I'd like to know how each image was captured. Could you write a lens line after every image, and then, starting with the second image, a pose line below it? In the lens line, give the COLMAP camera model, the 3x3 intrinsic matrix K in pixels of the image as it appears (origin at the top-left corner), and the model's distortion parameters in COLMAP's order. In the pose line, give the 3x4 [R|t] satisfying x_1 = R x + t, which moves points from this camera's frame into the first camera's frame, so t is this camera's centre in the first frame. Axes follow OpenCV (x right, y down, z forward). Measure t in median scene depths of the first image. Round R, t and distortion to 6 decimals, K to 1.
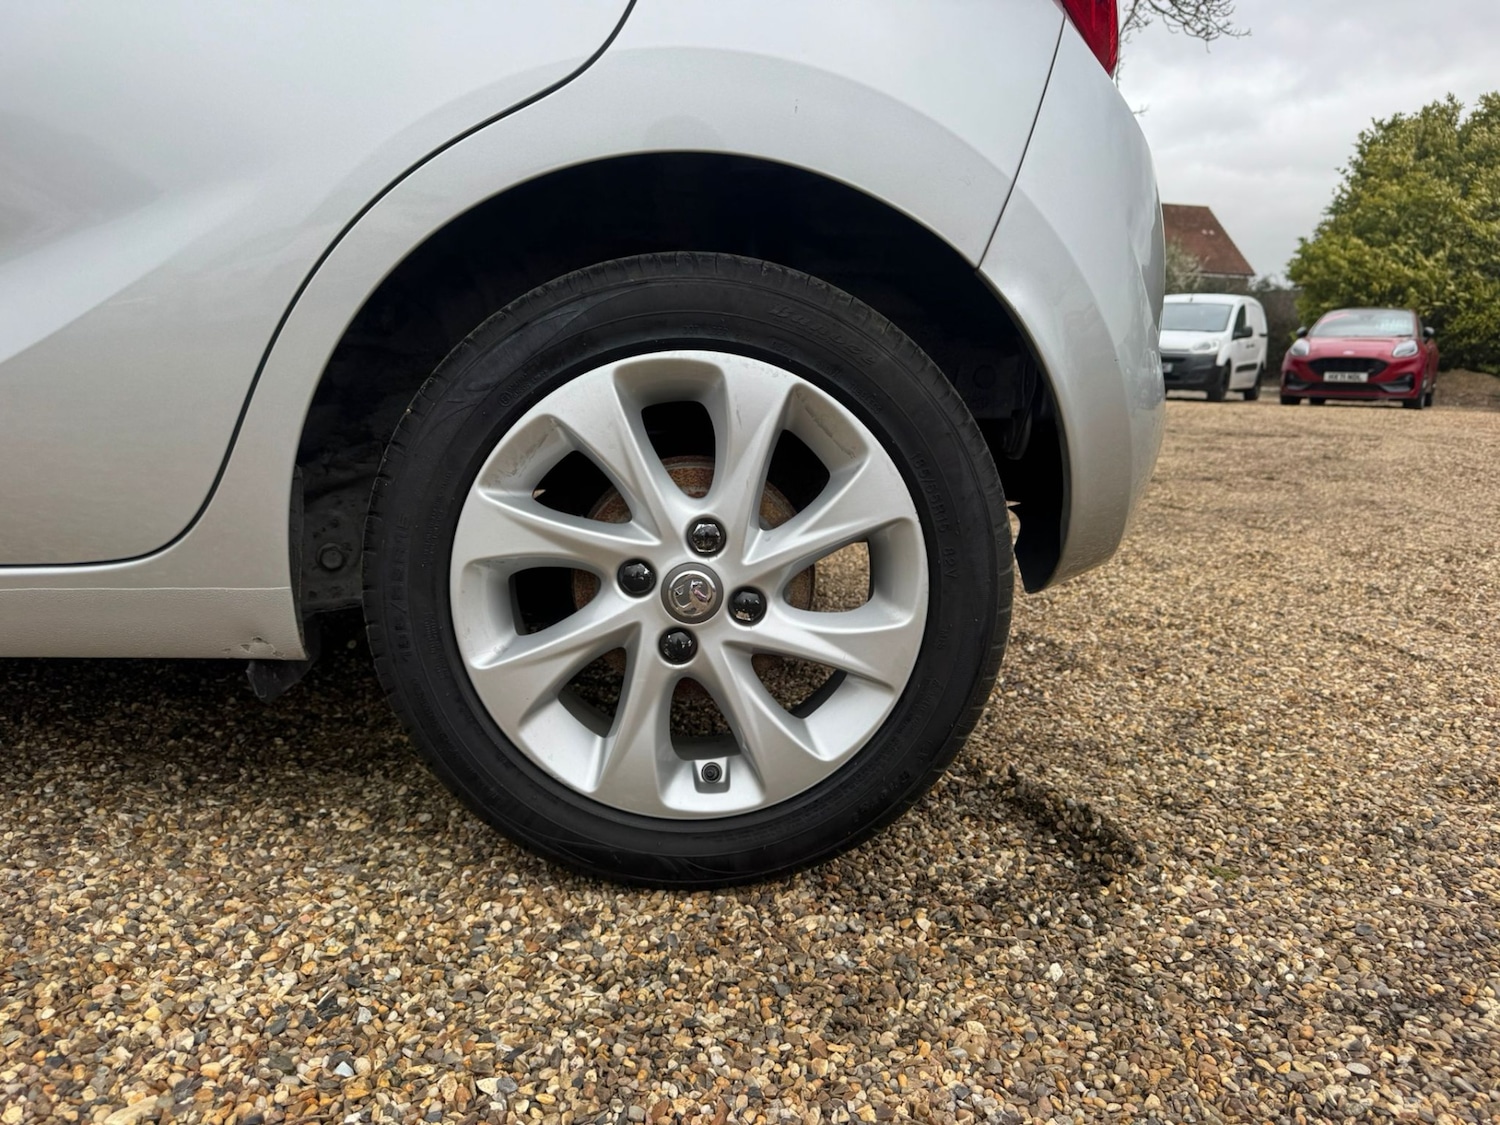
lens RADIAL K [[1040.7, 0, 750.0], [0, 1040.7, 562.5], [0, 0, 1]] dist [0.003125, -0.007250]
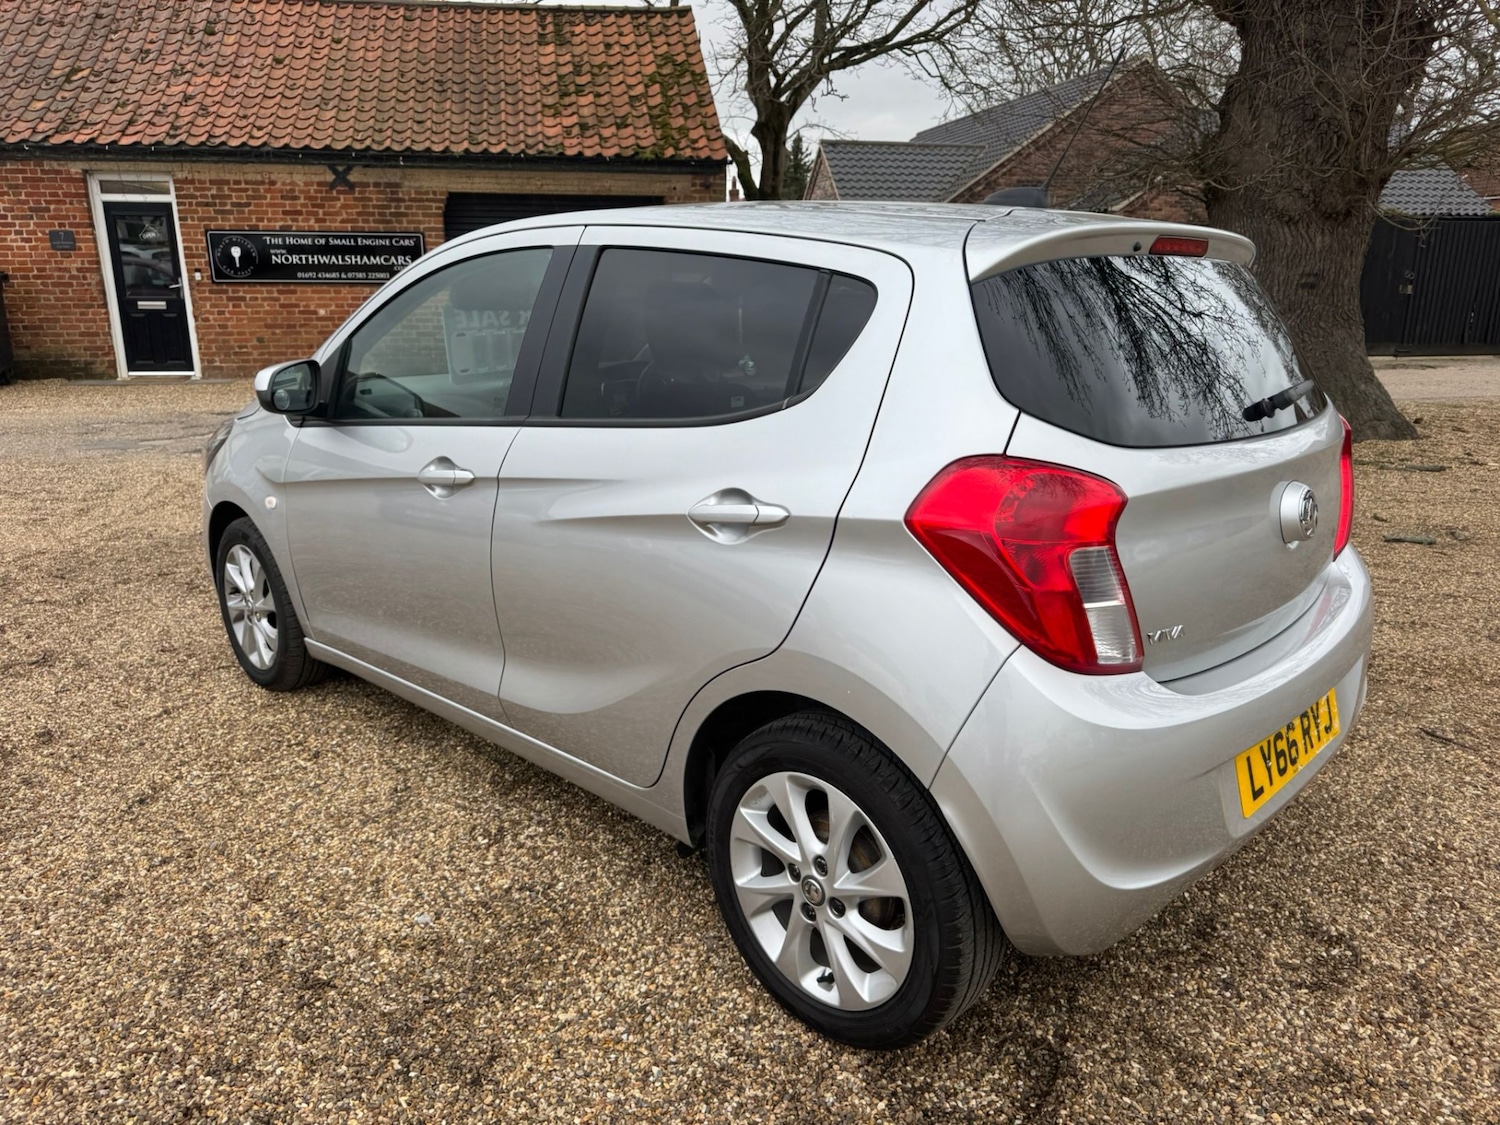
lens RADIAL K [[1066.2, 0, 750.0], [0, 1066.2, 562.5], [0, 0, 1]] dist [0.023091, 0.004787]
pose [[0.695318, 0.165125, -0.699476, 1.070944], [-0.117781, 0.986271, 0.115748, -0.732708], [0.708985, 0.001903, 0.705221, -0.479643]]
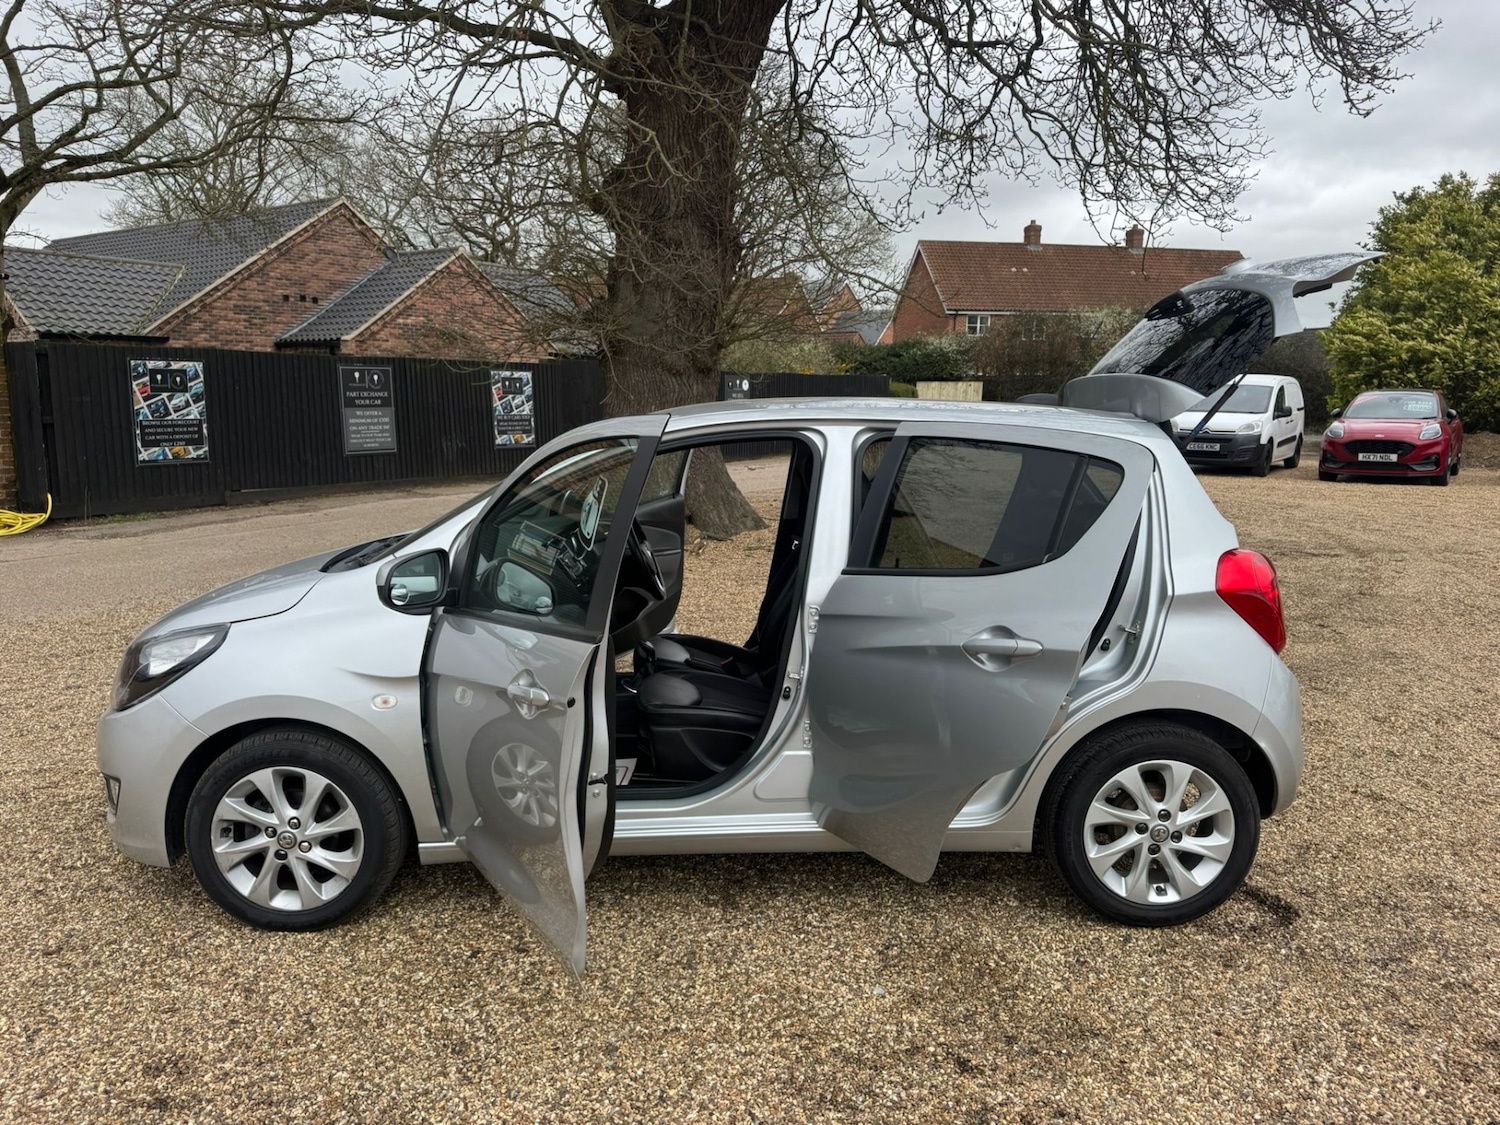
lens RADIAL K [[1042.3, 0, 749.4], [0, 1042.3, 560.7], [0, 0, 1]] dist [0.001541, -0.001903]
pose [[0.999477, -0.016215, -0.027968, -1.085455], [0.015502, 0.999555, -0.025498, -0.667725], [0.028369, 0.025052, 0.999284, -2.017827]]
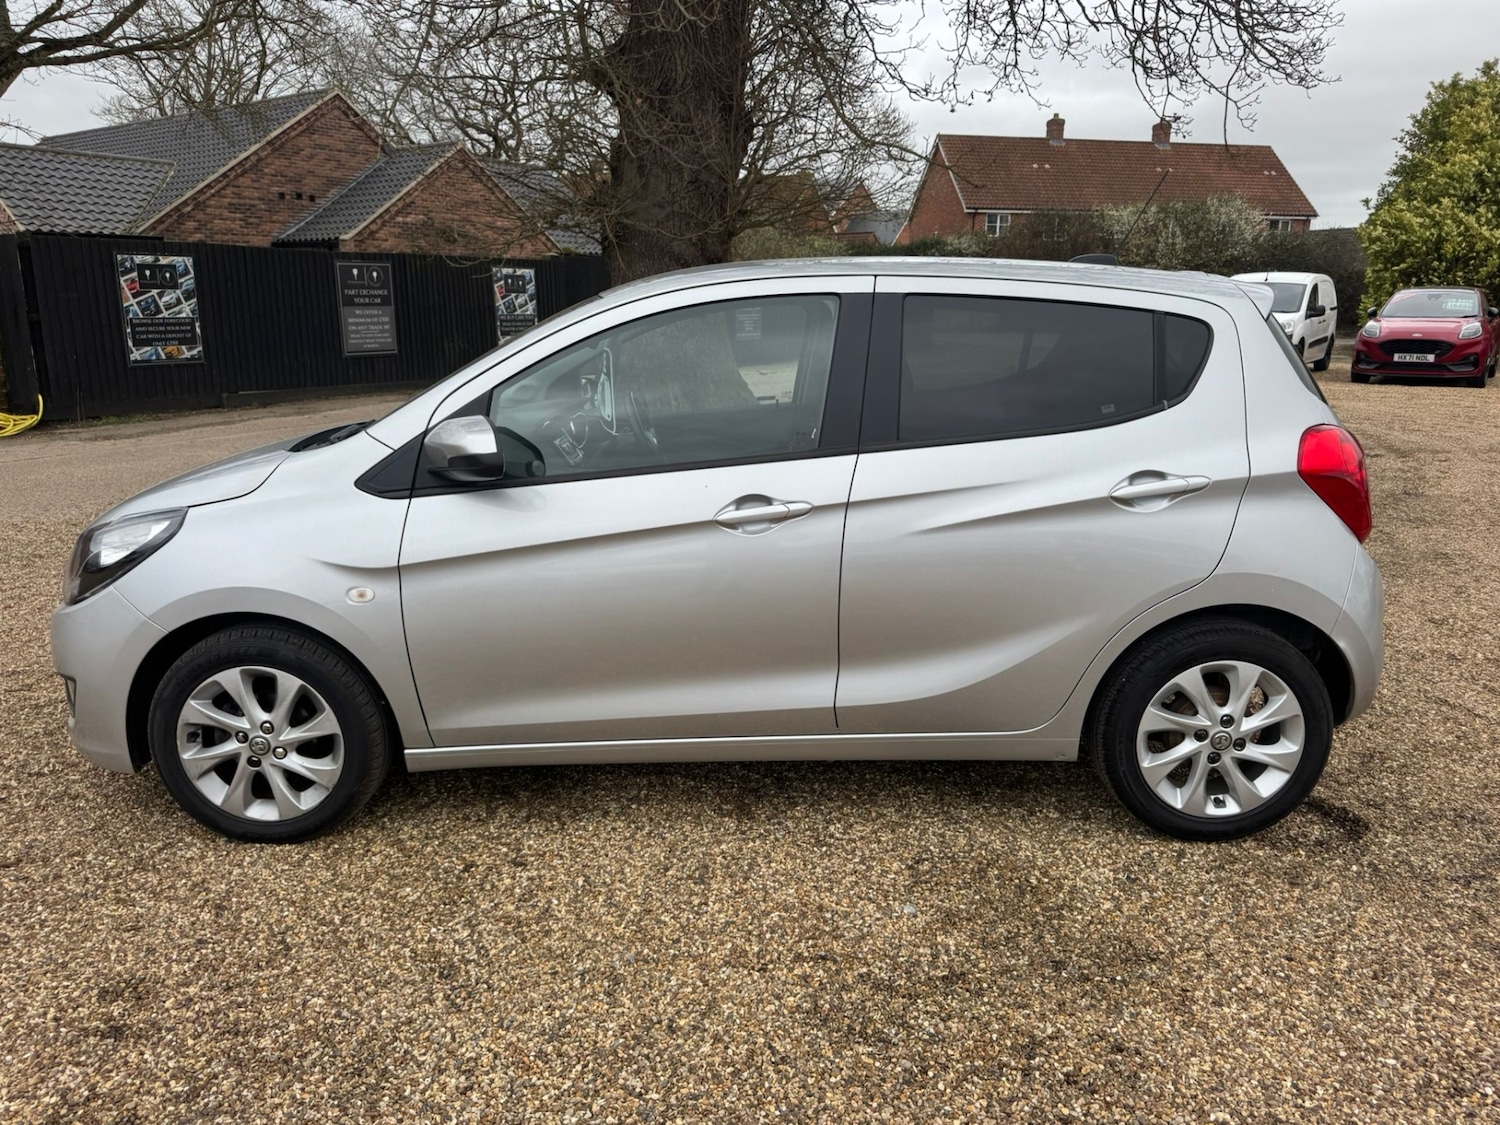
lens RADIAL K [[1040.7, 0, 750.0], [0, 1040.7, 562.5], [0, 0, 1]] dist [0.003125, -0.007250]
pose [[0.999150, -0.013400, -0.038982, -1.113078], [0.015776, 0.997995, 0.061294, -0.591868], [0.038082, -0.061857, 0.997358, -1.698865]]
